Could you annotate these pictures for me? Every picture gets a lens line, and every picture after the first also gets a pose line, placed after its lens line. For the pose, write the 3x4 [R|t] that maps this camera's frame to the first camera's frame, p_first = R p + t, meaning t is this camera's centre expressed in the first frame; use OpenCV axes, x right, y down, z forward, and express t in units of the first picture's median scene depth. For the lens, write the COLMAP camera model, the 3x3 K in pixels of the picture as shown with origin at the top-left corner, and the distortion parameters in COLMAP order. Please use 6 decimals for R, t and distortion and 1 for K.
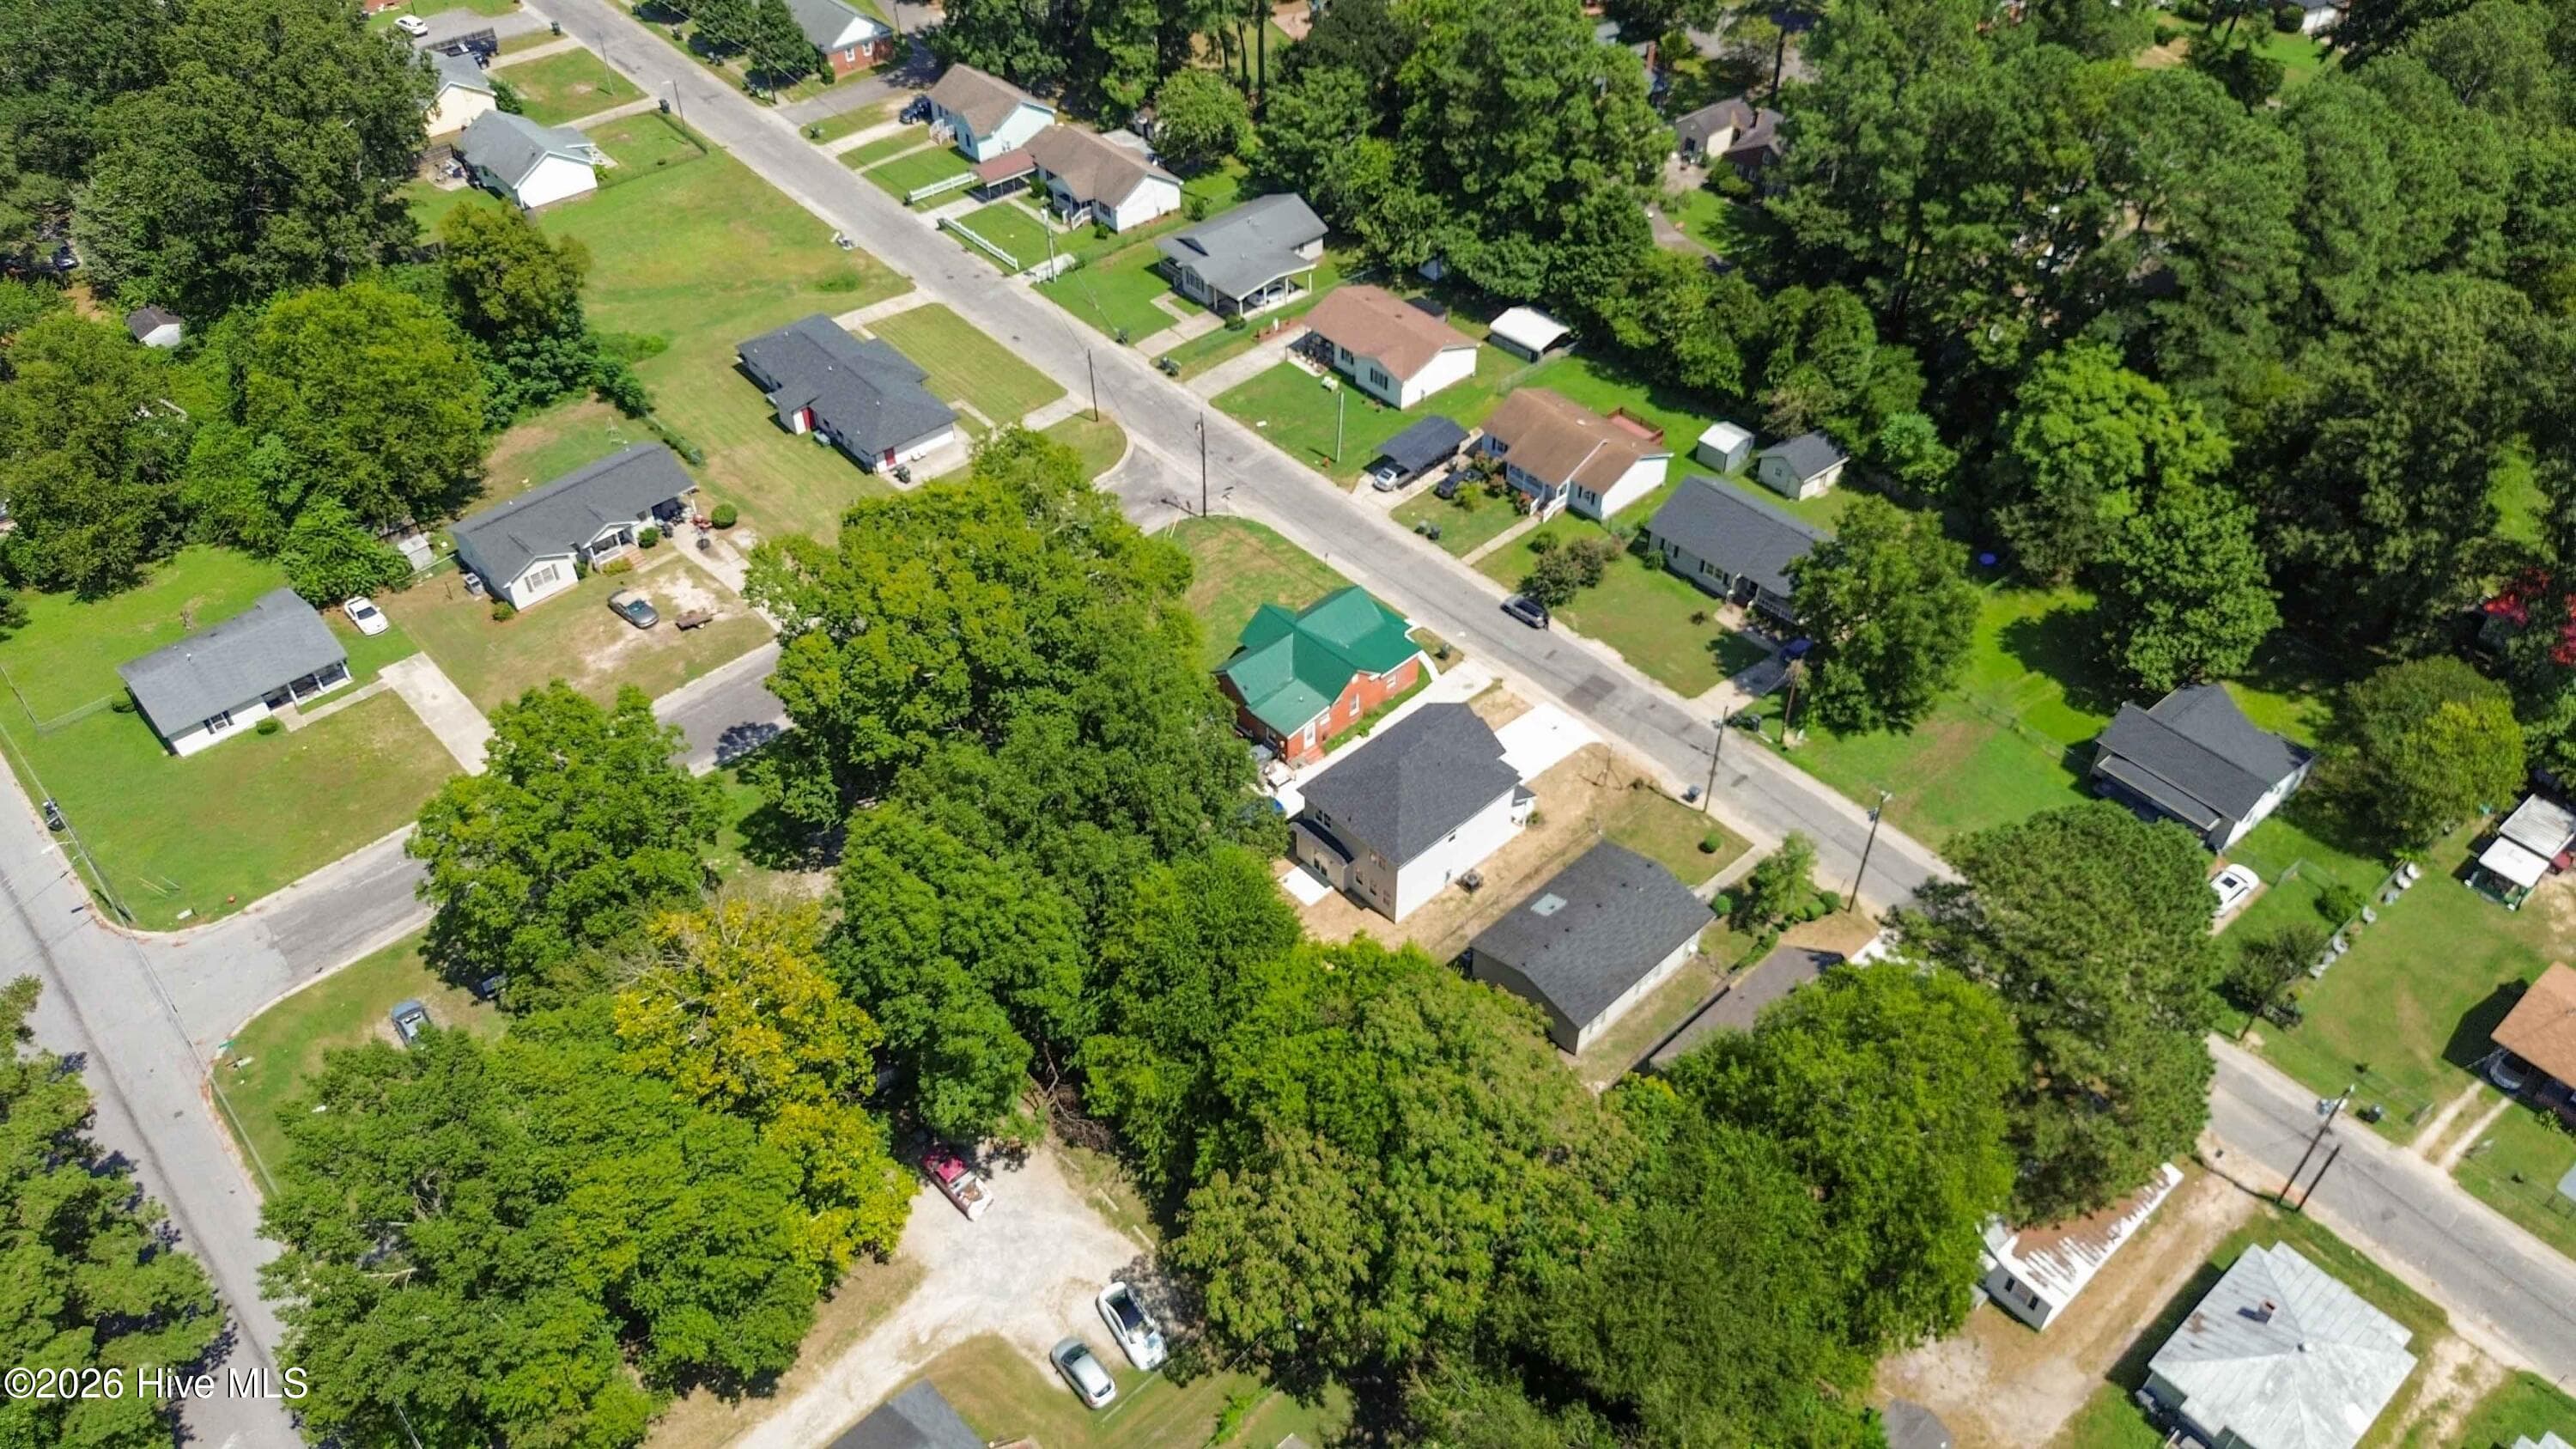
lens RADIAL K [[1821.7, 0, 1269.2], [0, 1821.7, 730.0], [0, 0, 1]] dist [0.048074, -0.051935]
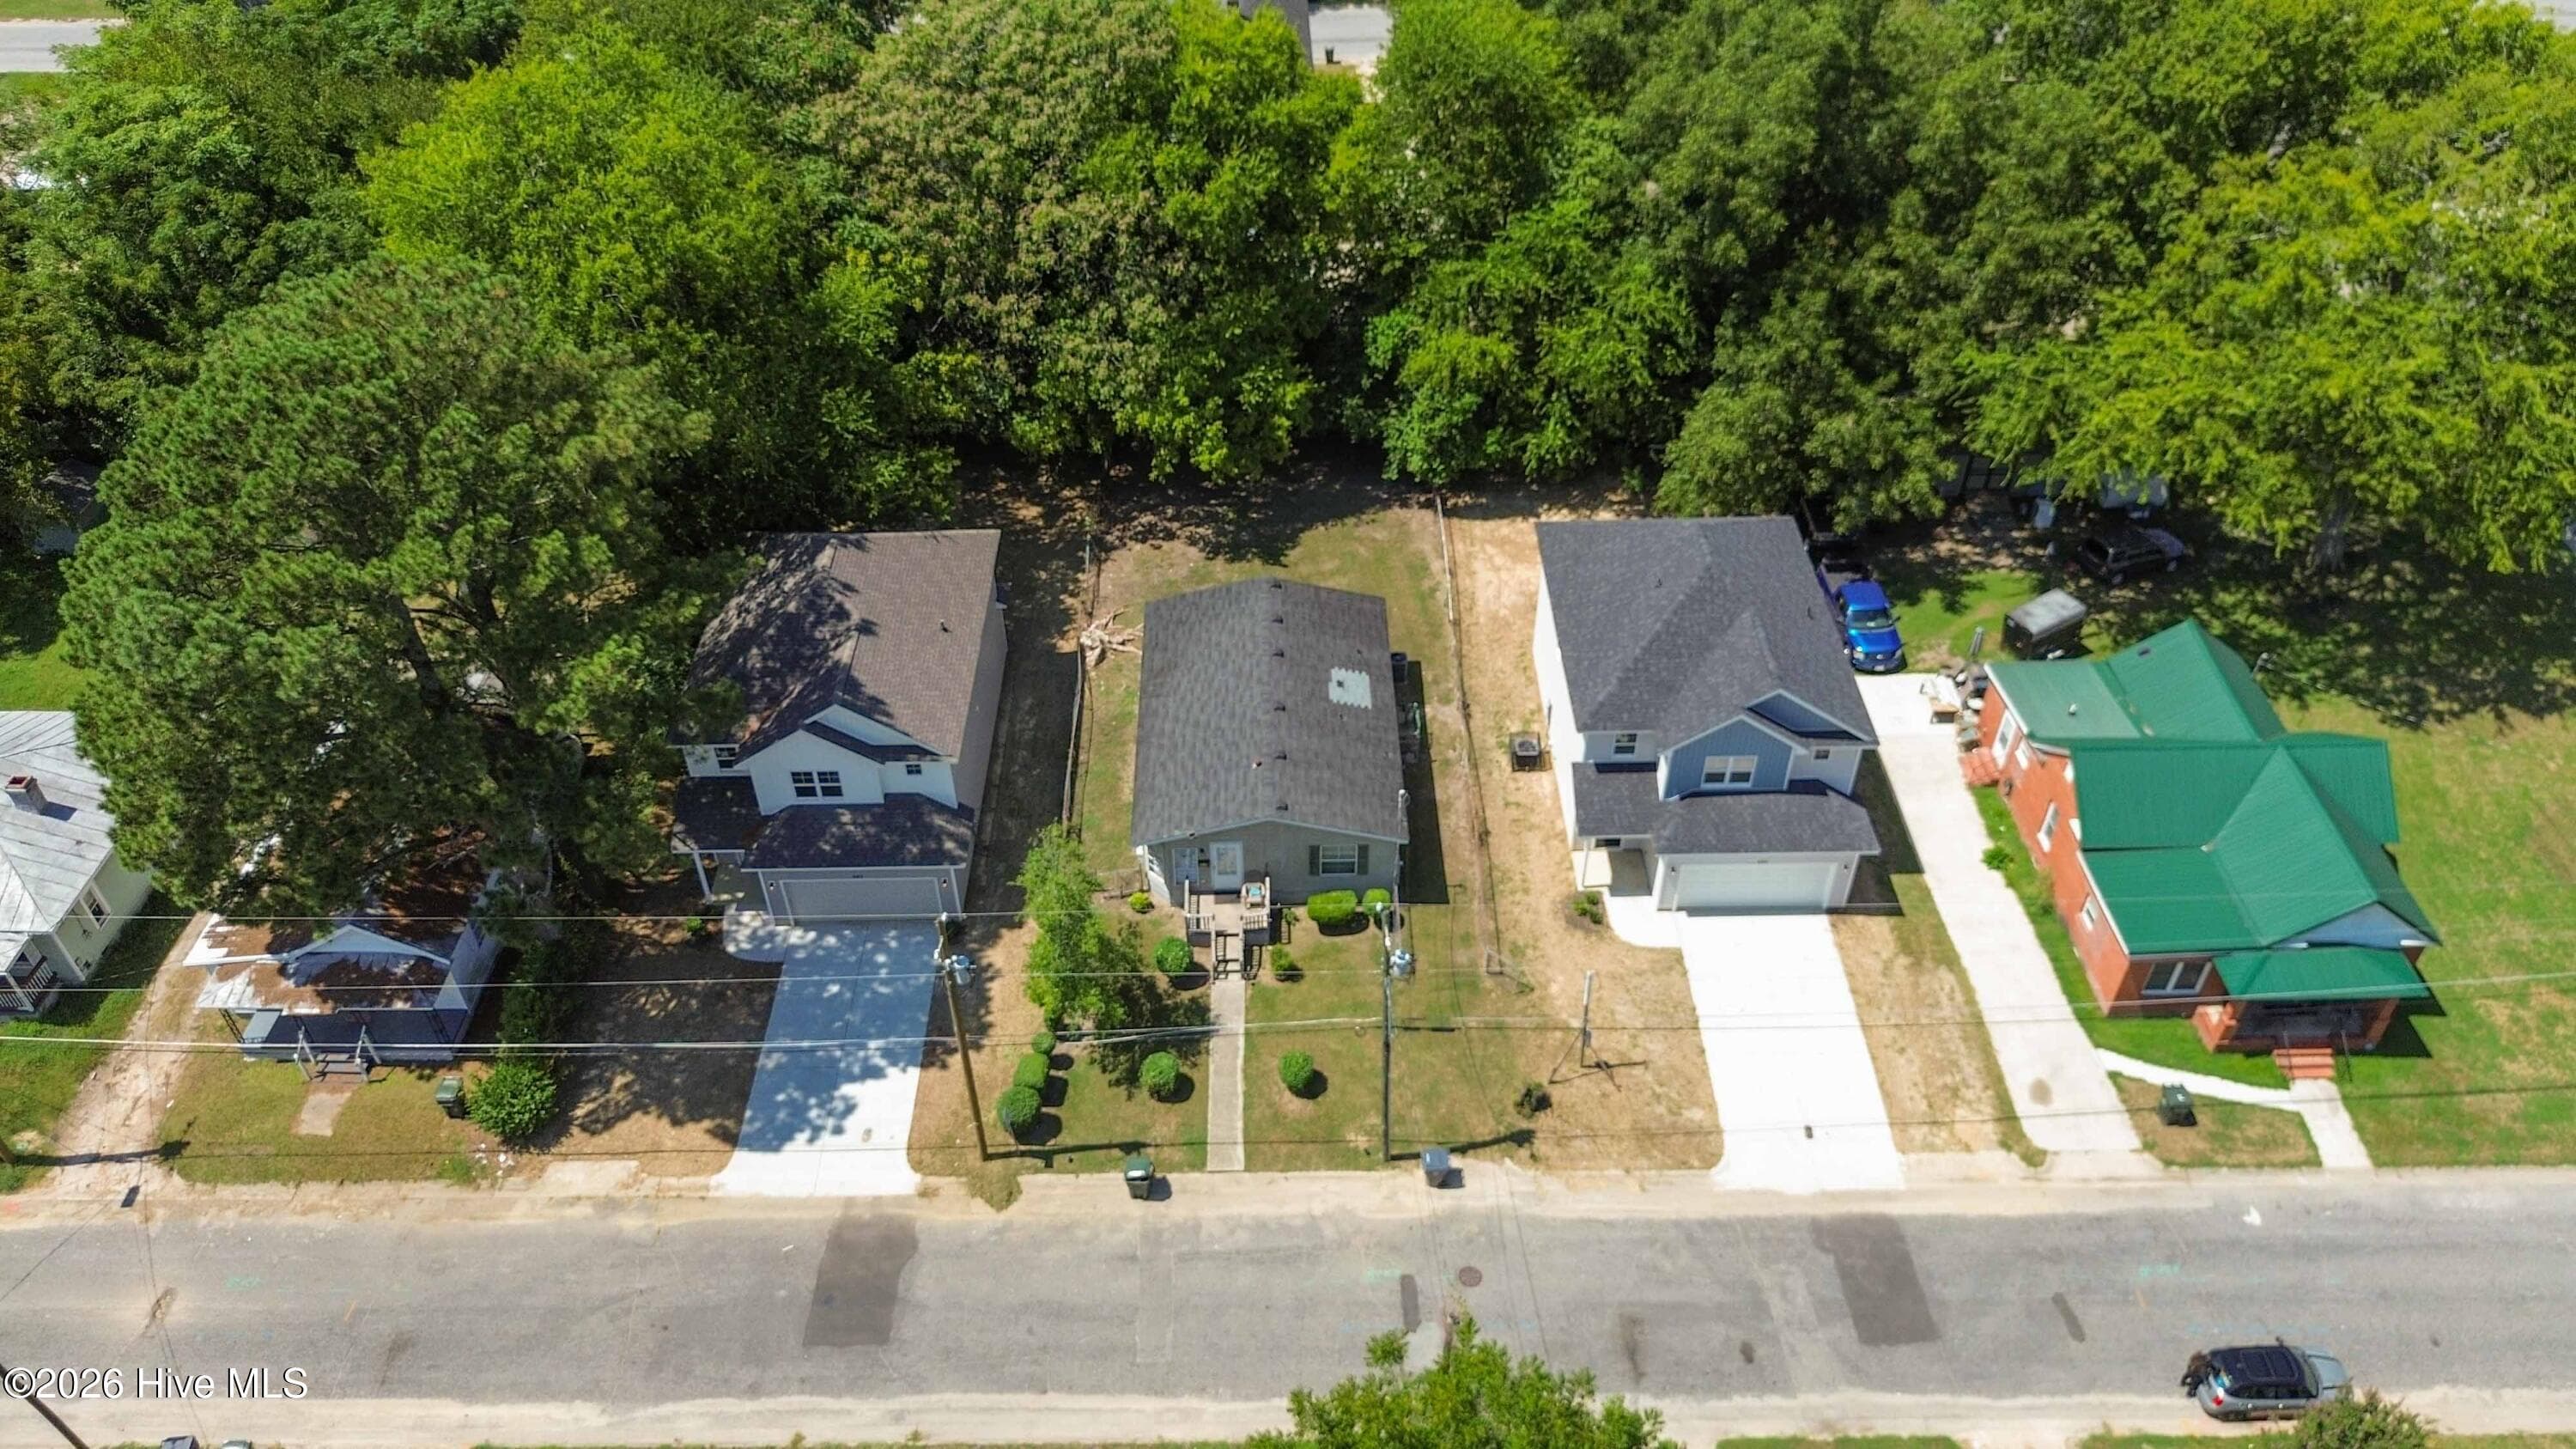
lens RADIAL K [[1821.7, 0, 1295.0], [0, 1821.7, 729.6], [0, 0, 1]] dist [0.048074, -0.051935]
pose [[-0.663131, 0.505535, -0.551989, 0.367662], [-0.503128, 0.244953, 0.828770, -0.270960], [0.554184, 0.827304, 0.091913, 0.728315]]
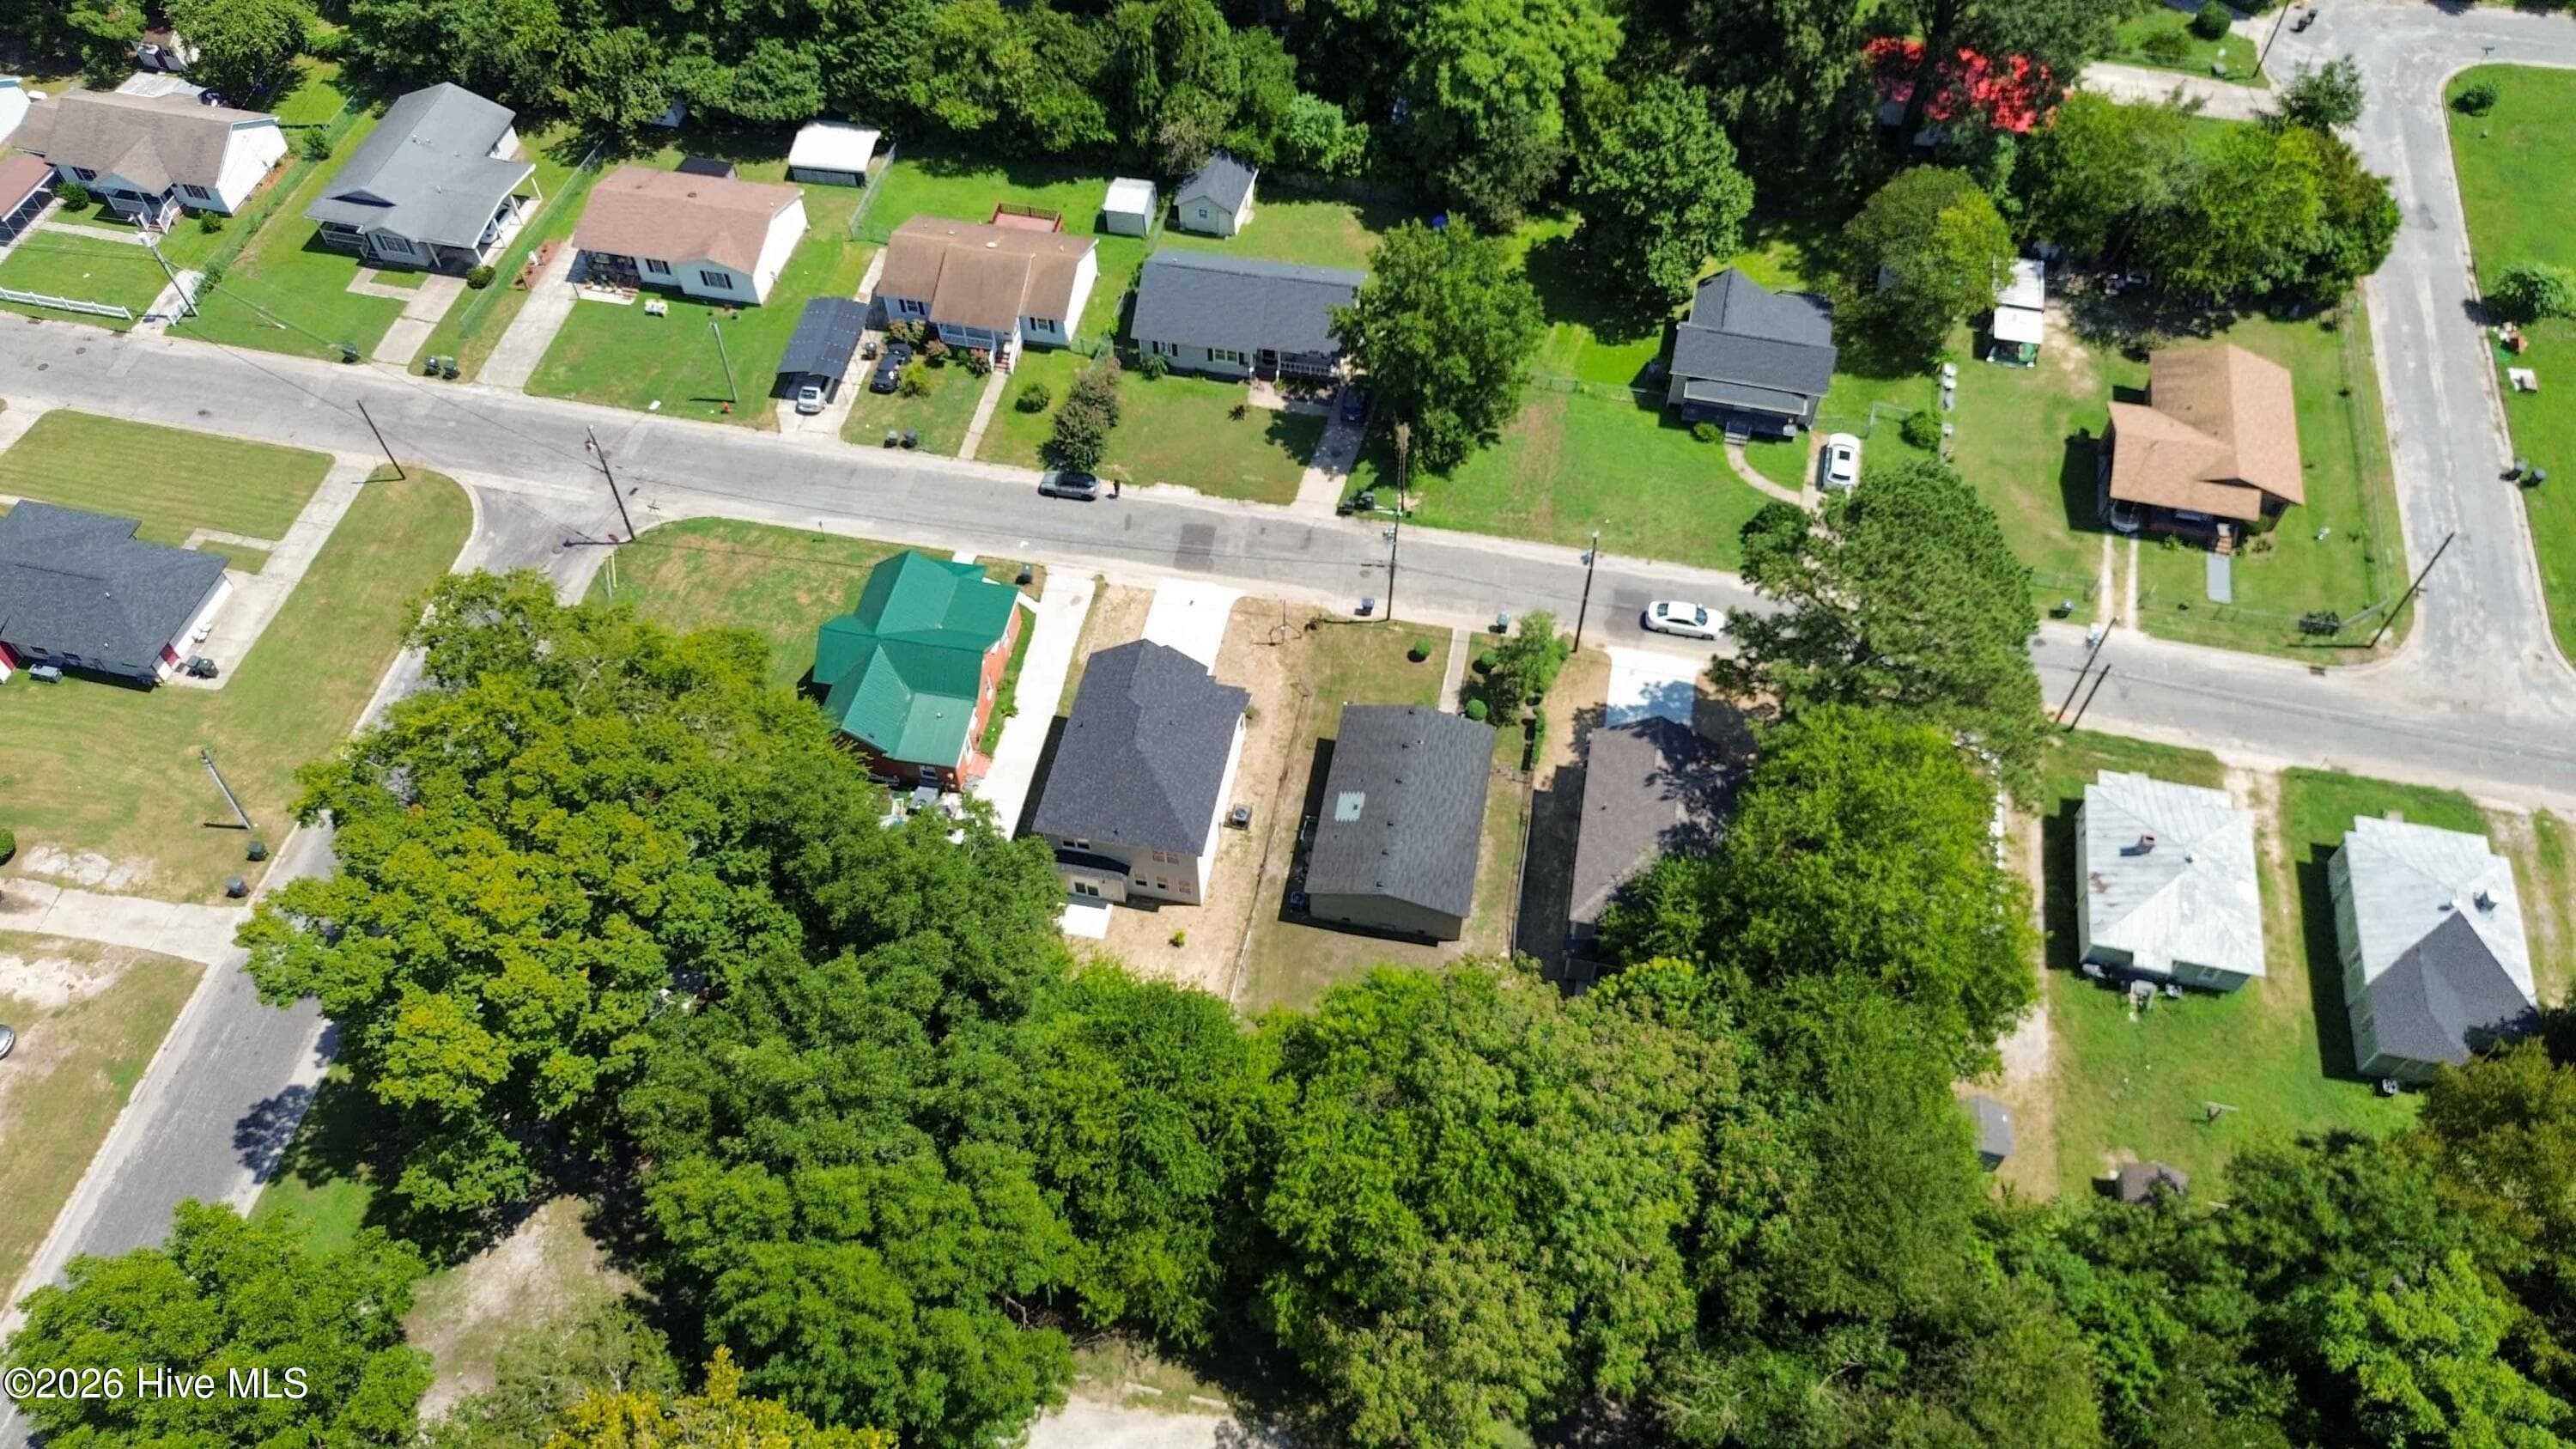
lens RADIAL K [[1821.7, 0, 1286.7], [0, 1821.7, 741.0], [0, 0, 1]] dist [0.048074, -0.051935]
pose [[0.803769, -0.479074, 0.352767, -0.130917], [0.404770, 0.874904, 0.265903, -0.139446], [-0.436024, -0.070935, 0.897135, 0.164504]]
